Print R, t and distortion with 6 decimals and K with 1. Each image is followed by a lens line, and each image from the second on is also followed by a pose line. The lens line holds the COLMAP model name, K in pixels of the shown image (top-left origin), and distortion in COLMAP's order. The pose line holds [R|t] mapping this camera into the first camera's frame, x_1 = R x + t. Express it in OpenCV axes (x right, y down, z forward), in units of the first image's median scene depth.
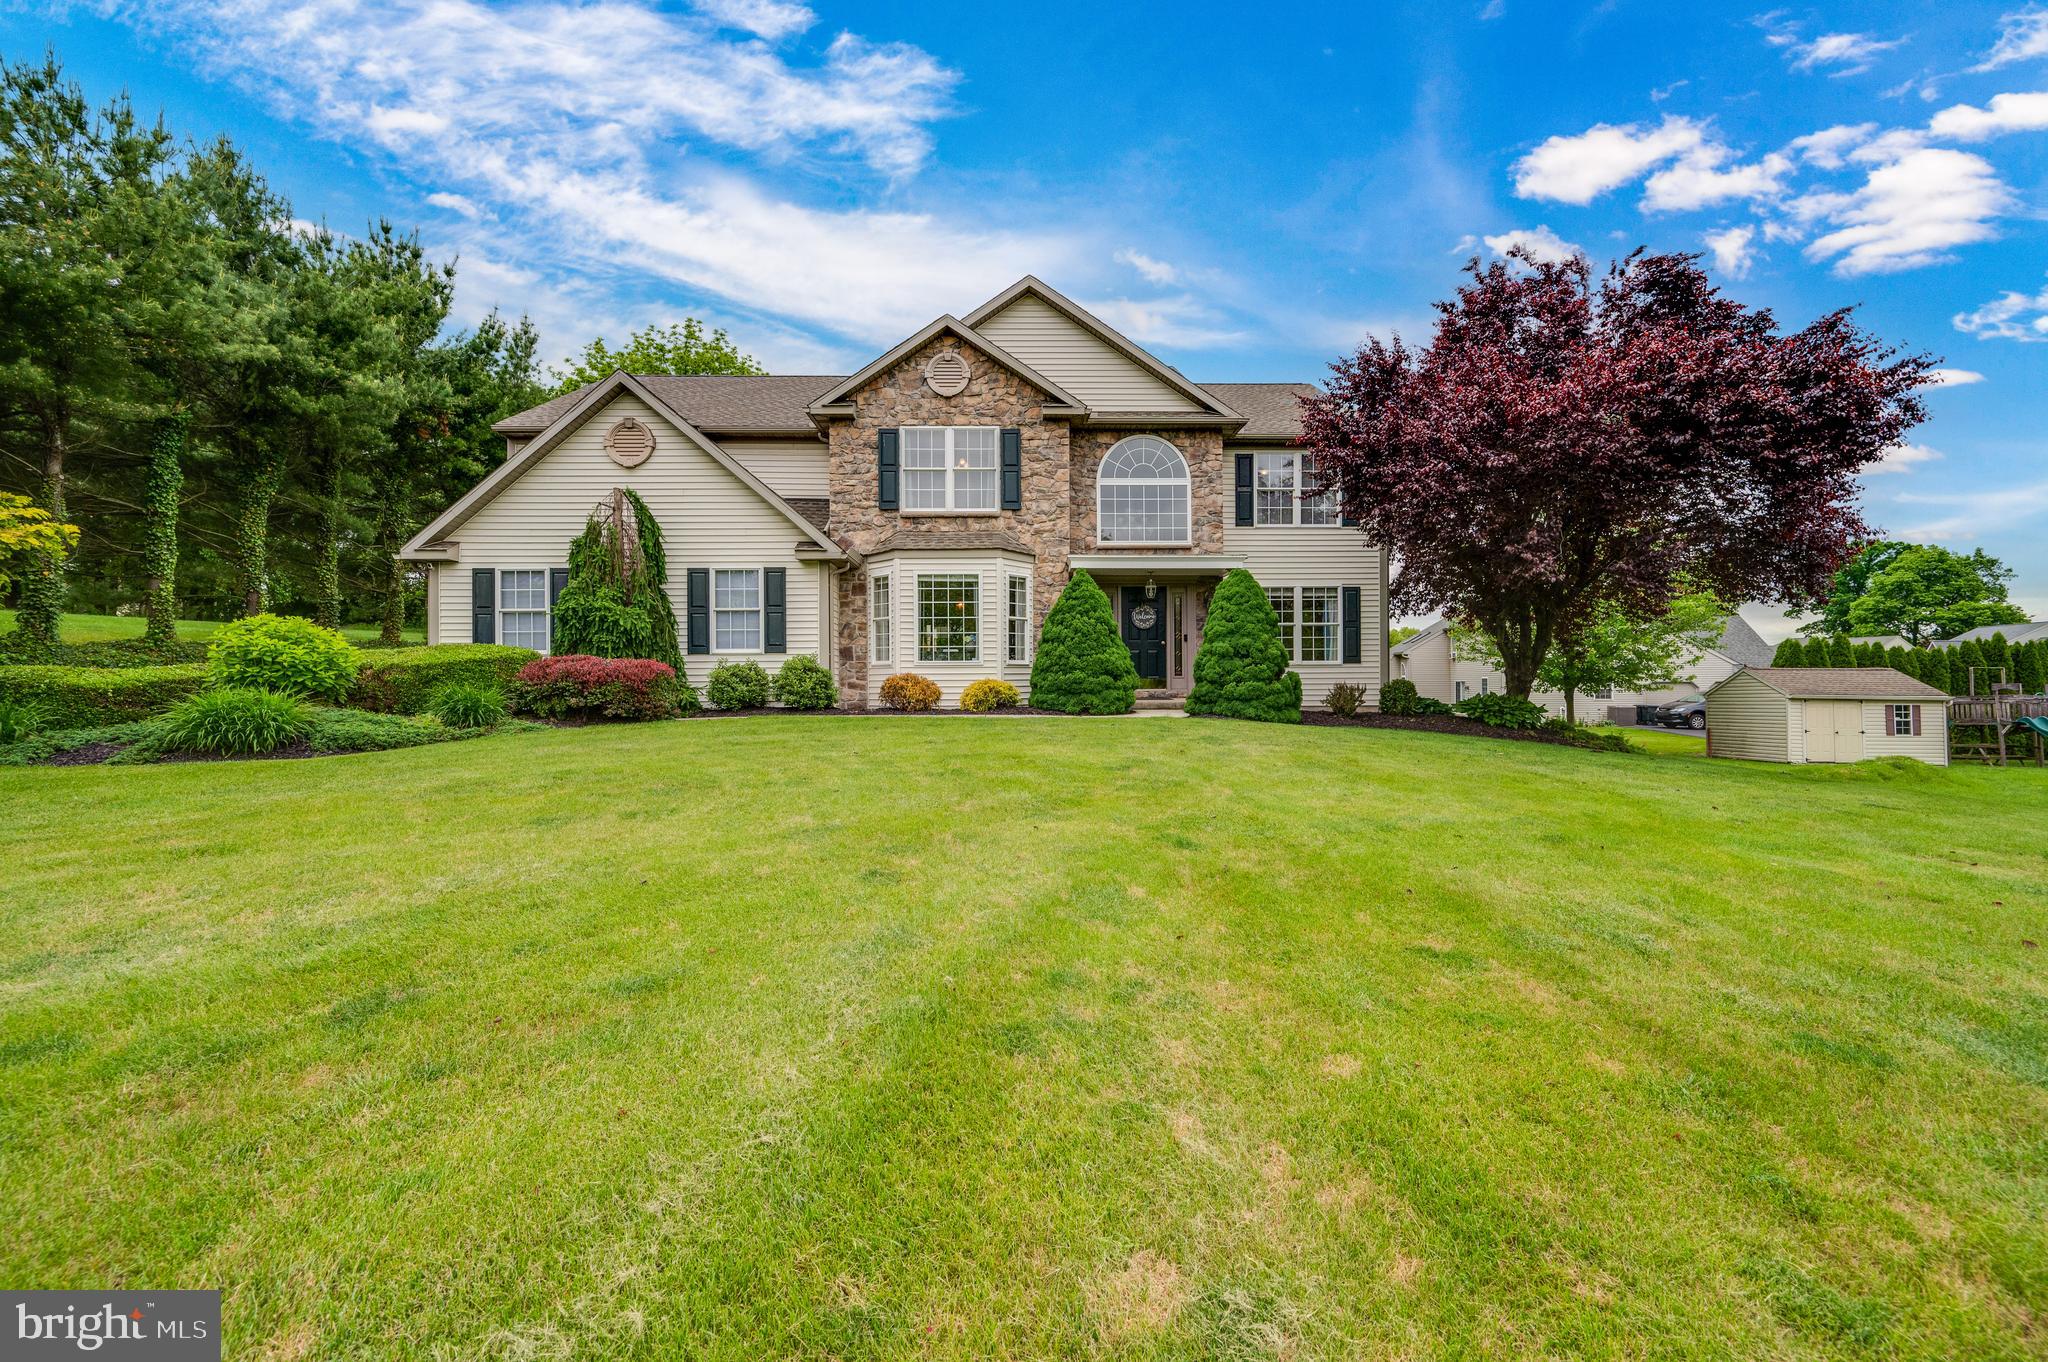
lens RADIAL K [[807.6, 0, 1024.8], [0, 807.6, 675.1], [0, 0, 1]] dist [-0.000888, -0.000362]
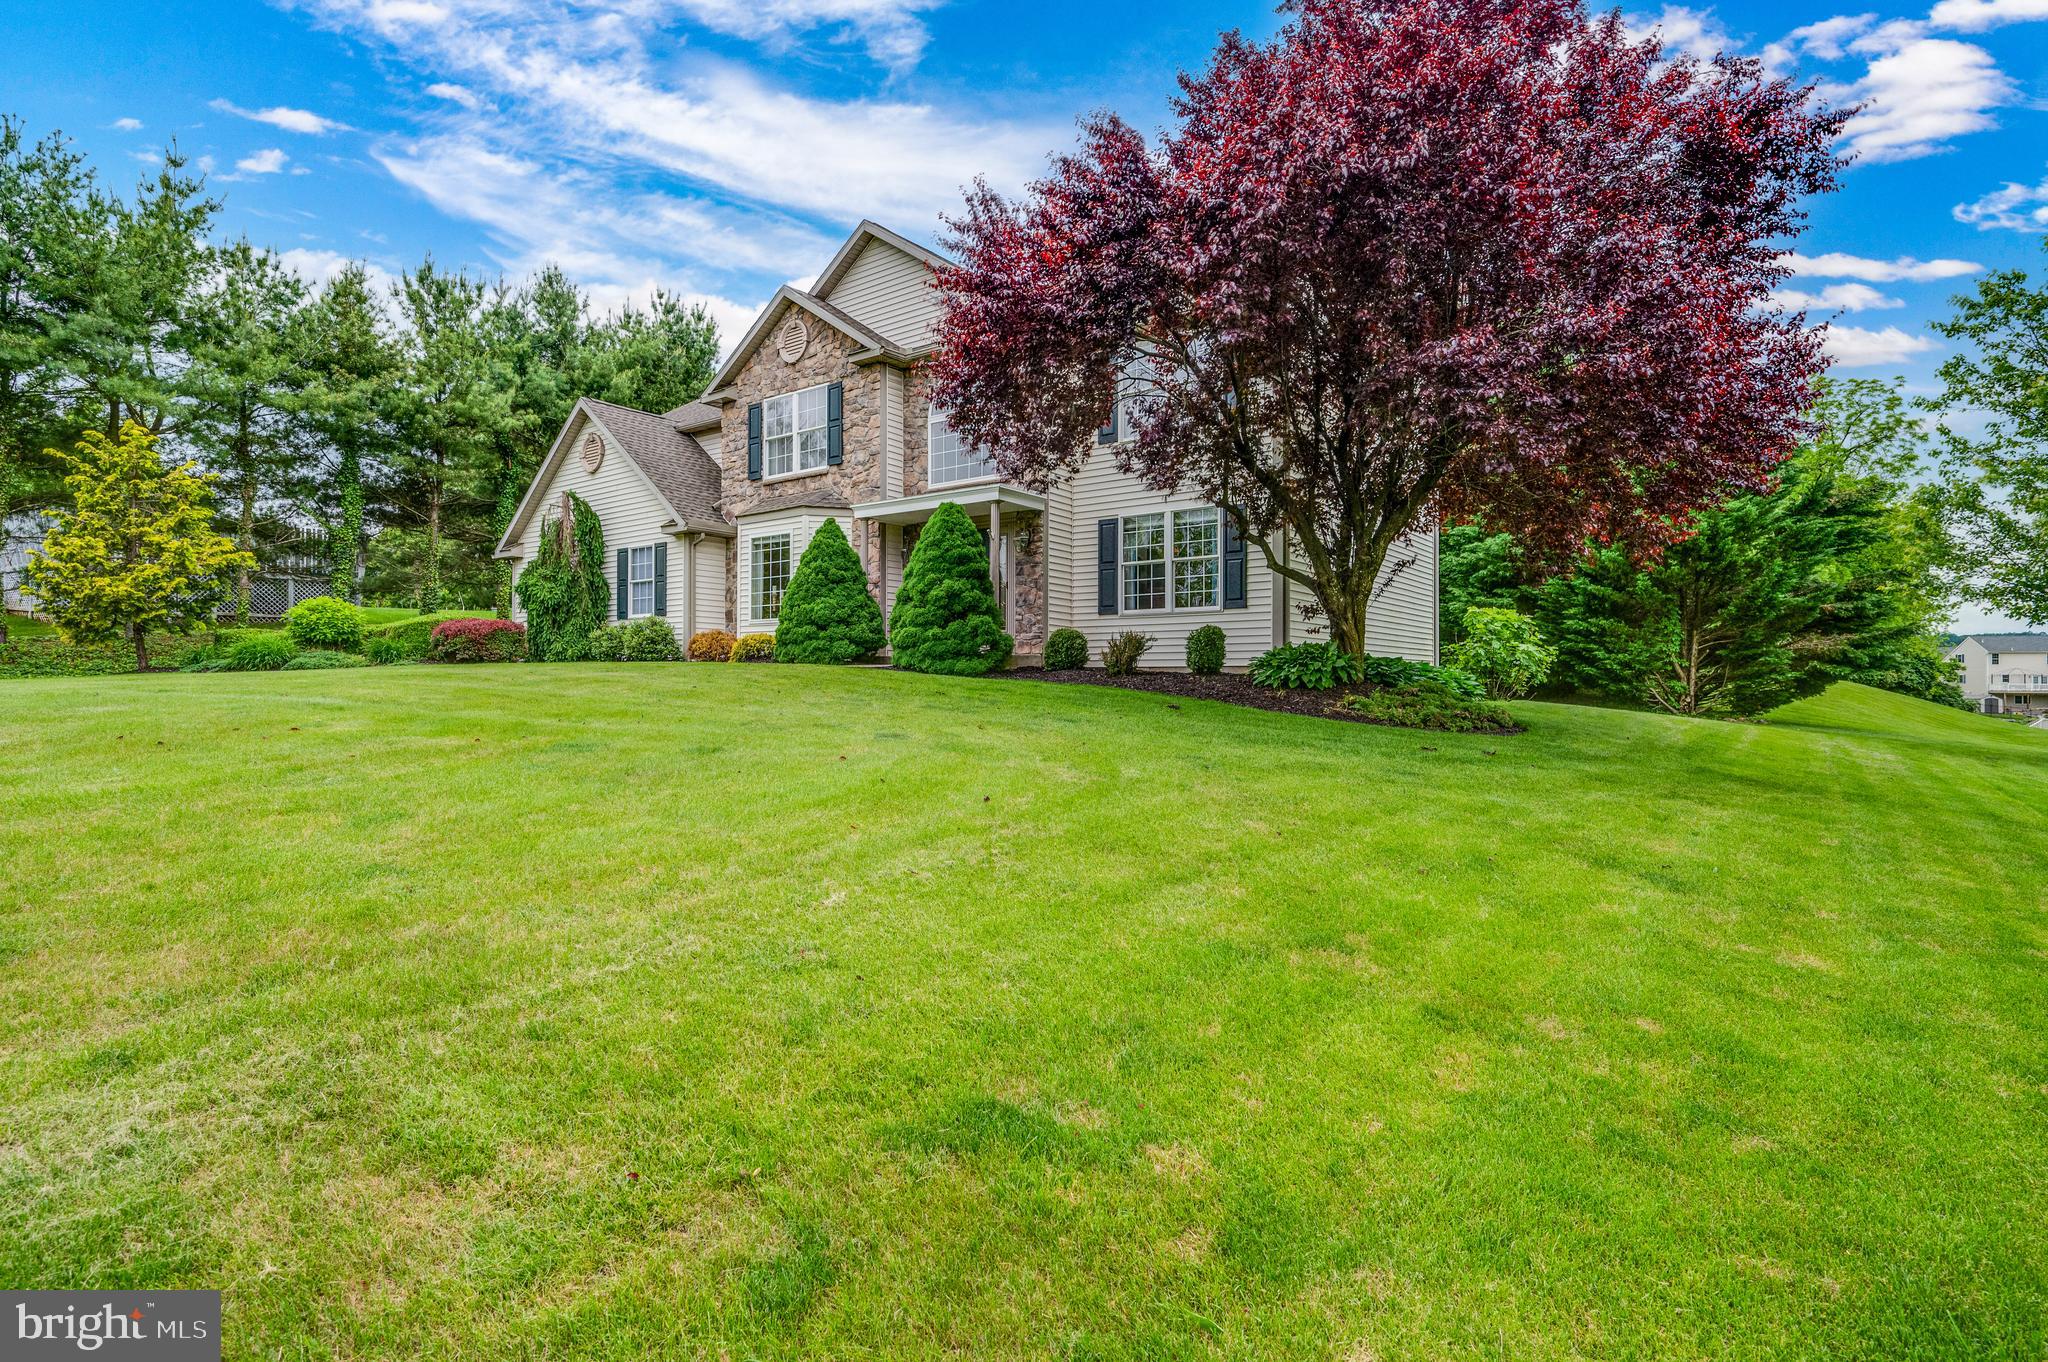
lens RADIAL K [[1050.7, 0, 1009.8], [0, 1050.7, 677.2], [0, 0, 1]] dist [-0.001776, 0.000007]
pose [[0.764594, 0.002109, -0.644508, 0.982566], [-0.004491, 0.999988, -0.002056, 0.057545], [0.644496, 0.004466, 0.764595, 0.155645]]
